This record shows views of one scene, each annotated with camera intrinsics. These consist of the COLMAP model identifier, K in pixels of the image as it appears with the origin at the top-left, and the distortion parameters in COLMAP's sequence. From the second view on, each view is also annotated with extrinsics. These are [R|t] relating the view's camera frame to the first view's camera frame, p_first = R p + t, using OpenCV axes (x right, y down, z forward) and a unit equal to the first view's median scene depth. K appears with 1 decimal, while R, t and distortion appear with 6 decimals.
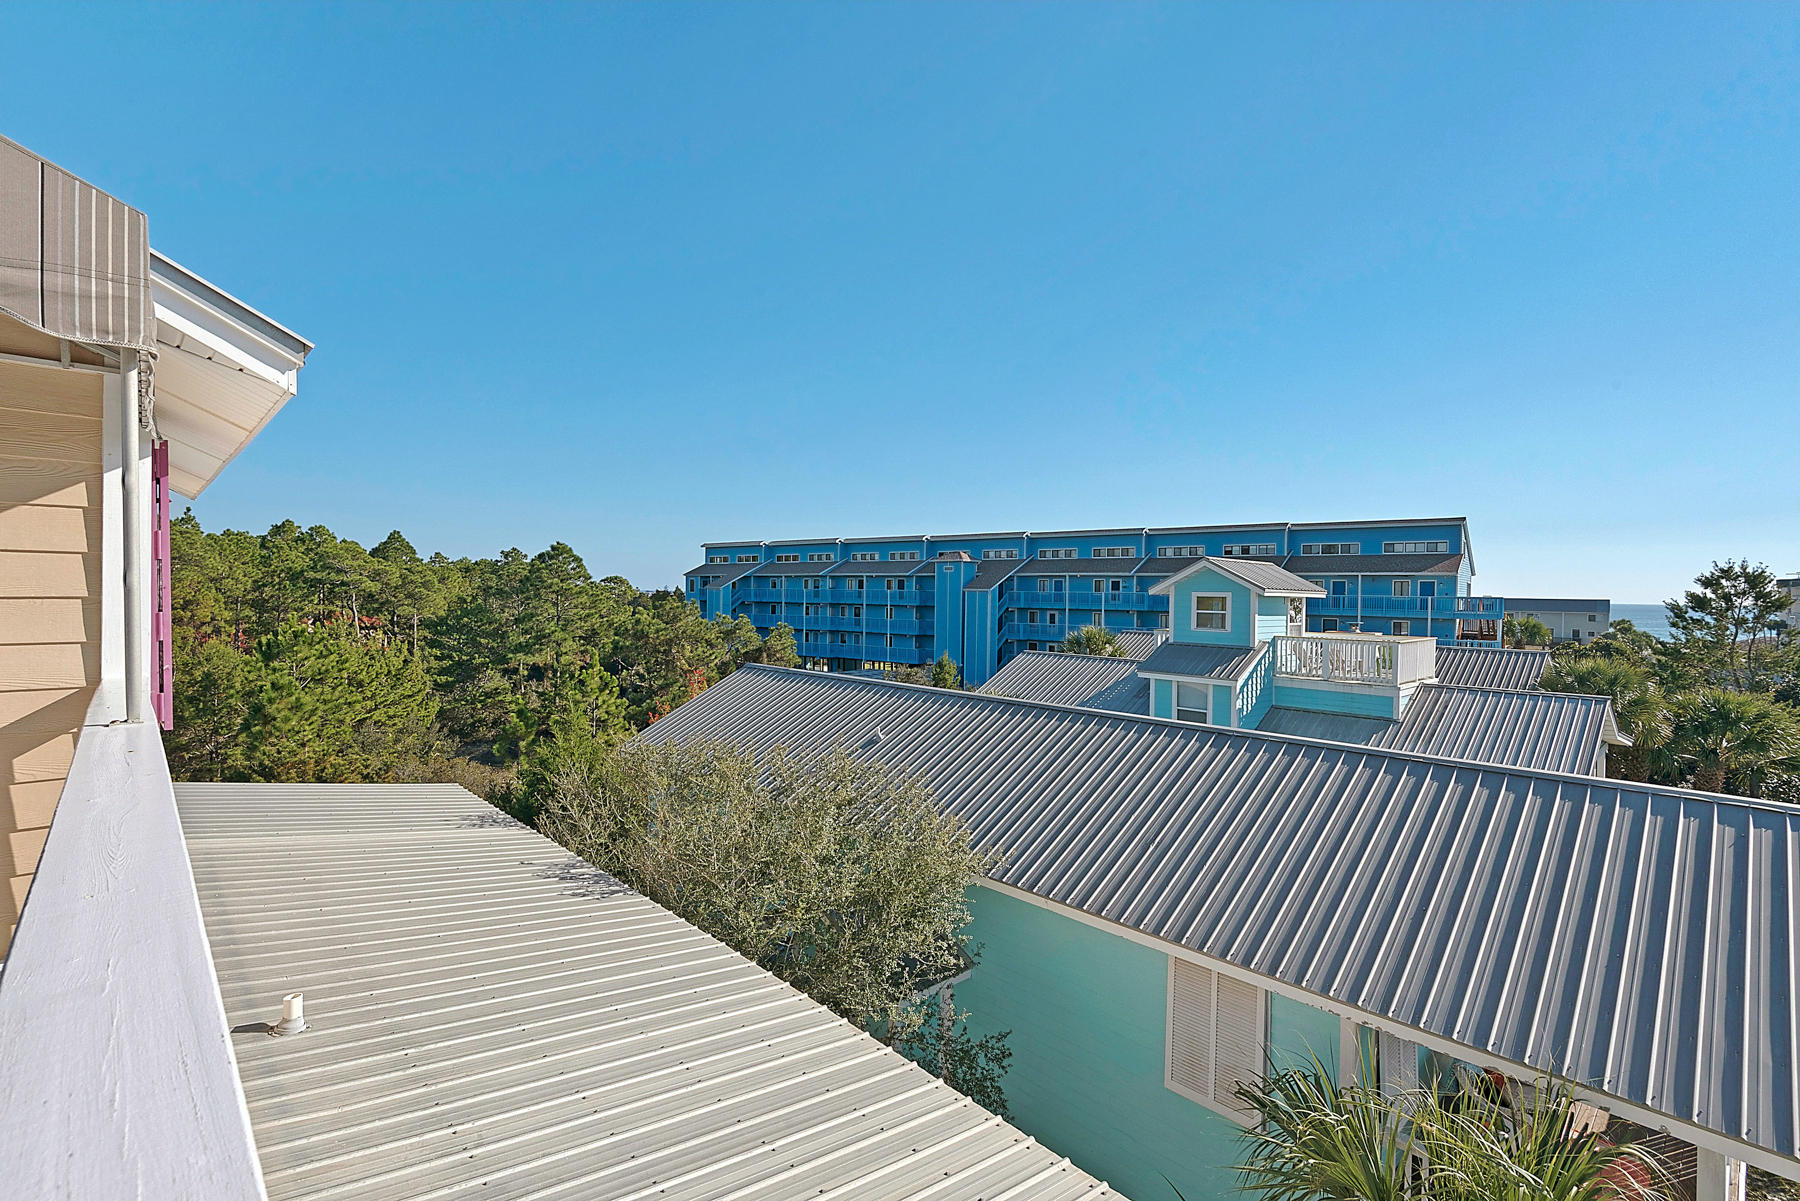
lens RADIAL K [[817.8, 0, 898.1], [0, 817.8, 599.3], [0, 0, 1]] dist [0.001725, -0.000369]
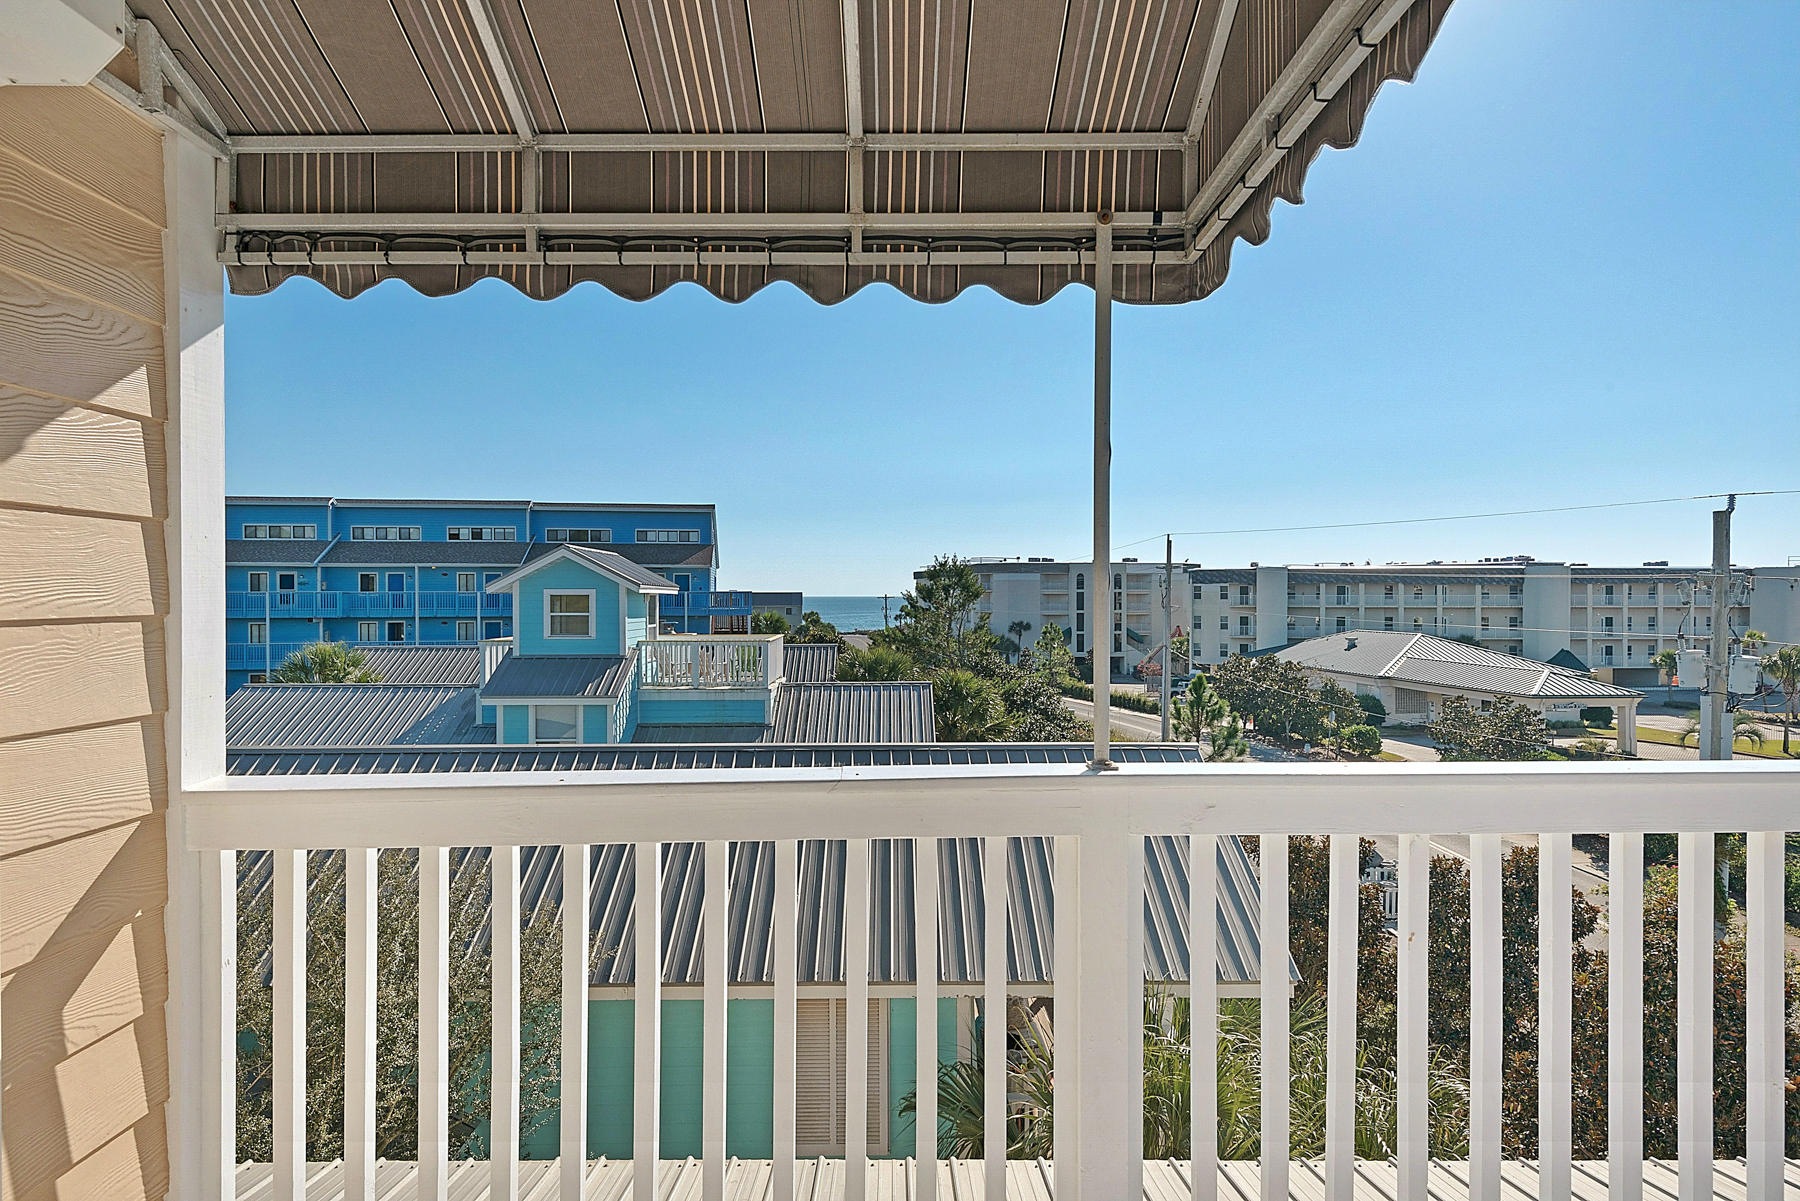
lens RADIAL K [[1141.4, 0, 888.0], [0, 1141.4, 597.2], [0, 0, 1]] dist [-0.034473, -0.001795]
pose [[0.641608, -0.017517, 0.766833, -0.244209], [0.018949, 0.999796, 0.006983, -0.002612], [-0.766799, 0.010050, 0.641809, 0.056111]]
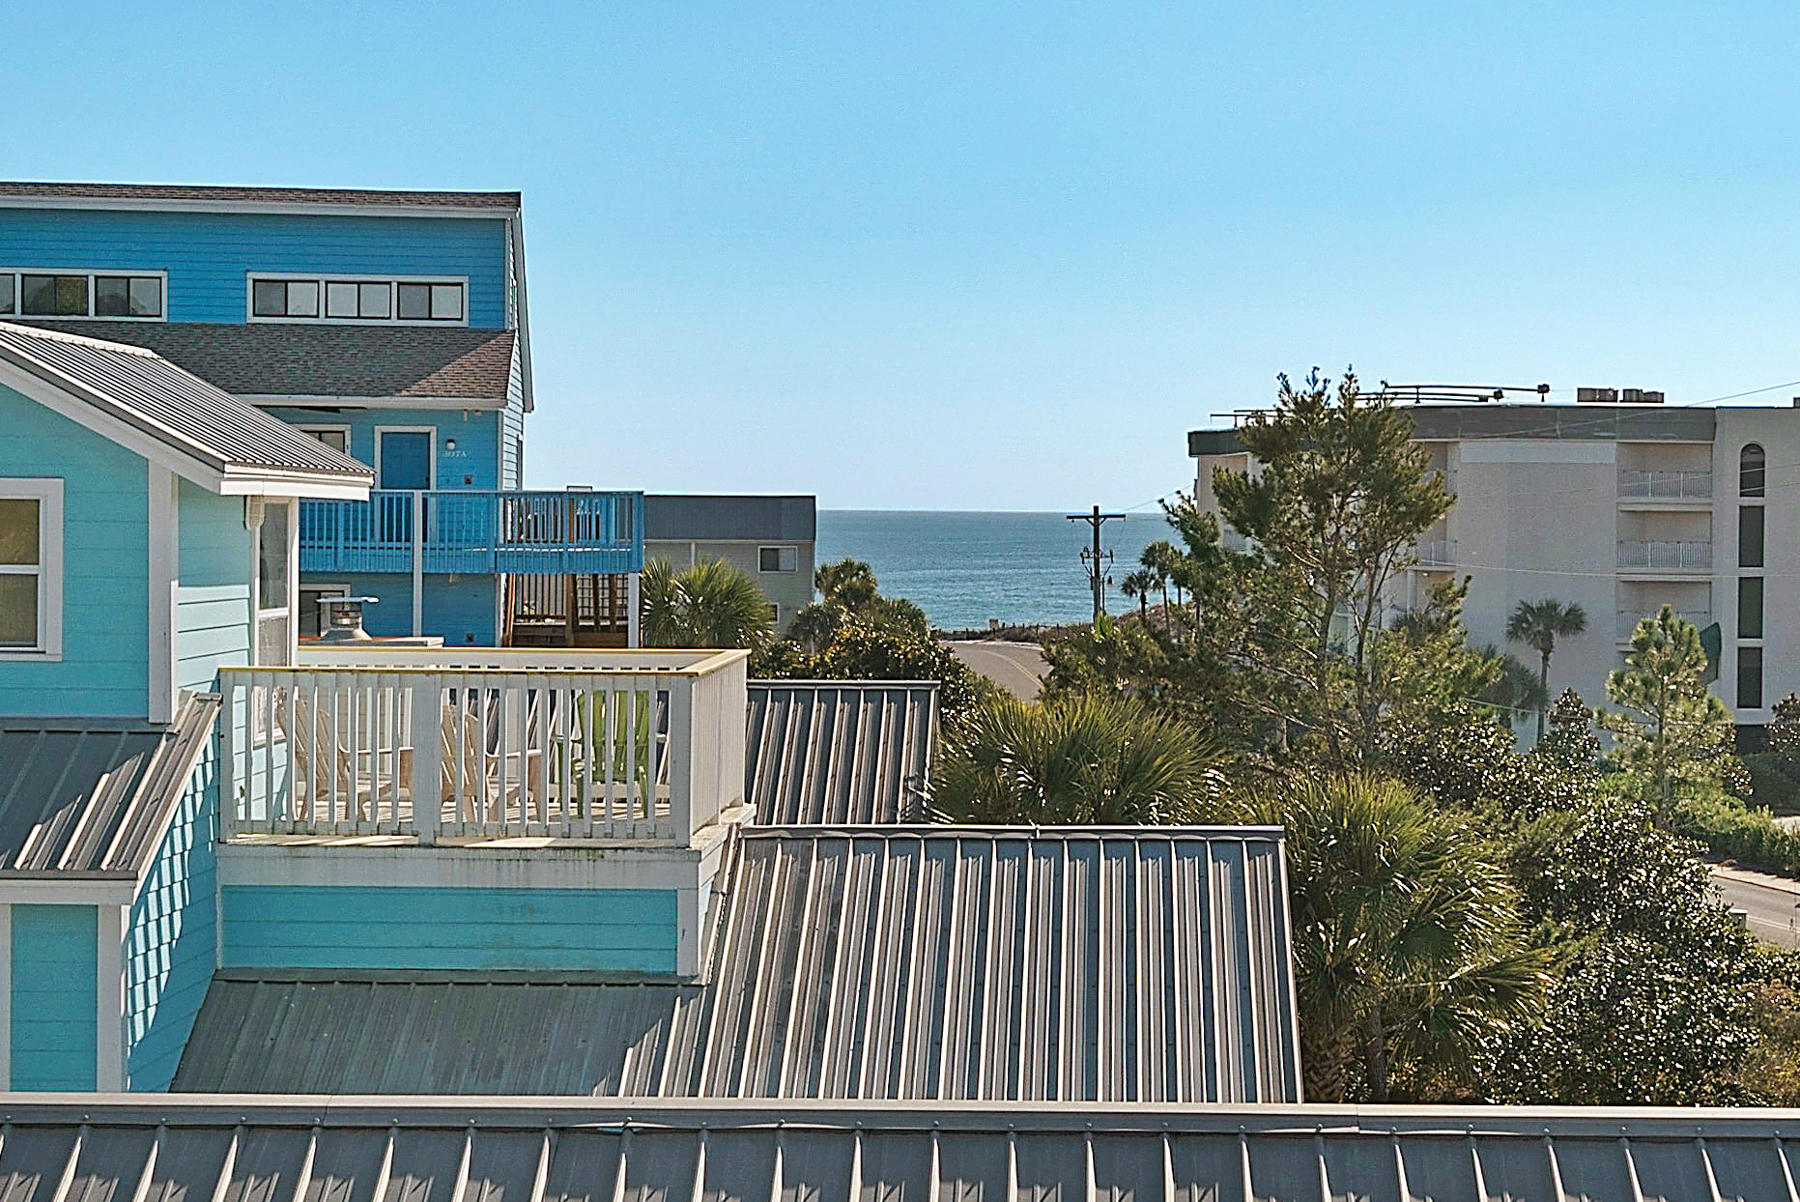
lens RADIAL K [[3636.7, 0, 906.3], [0, 3636.7, 594.5], [0, 0, 1]] dist [0.050072, 0.000000]
pose [[0.679073, -0.026974, 0.733575, -0.144428], [0.008680, 0.999550, 0.028719, -0.003258], [-0.734019, -0.013135, 0.679002, 0.154119]]
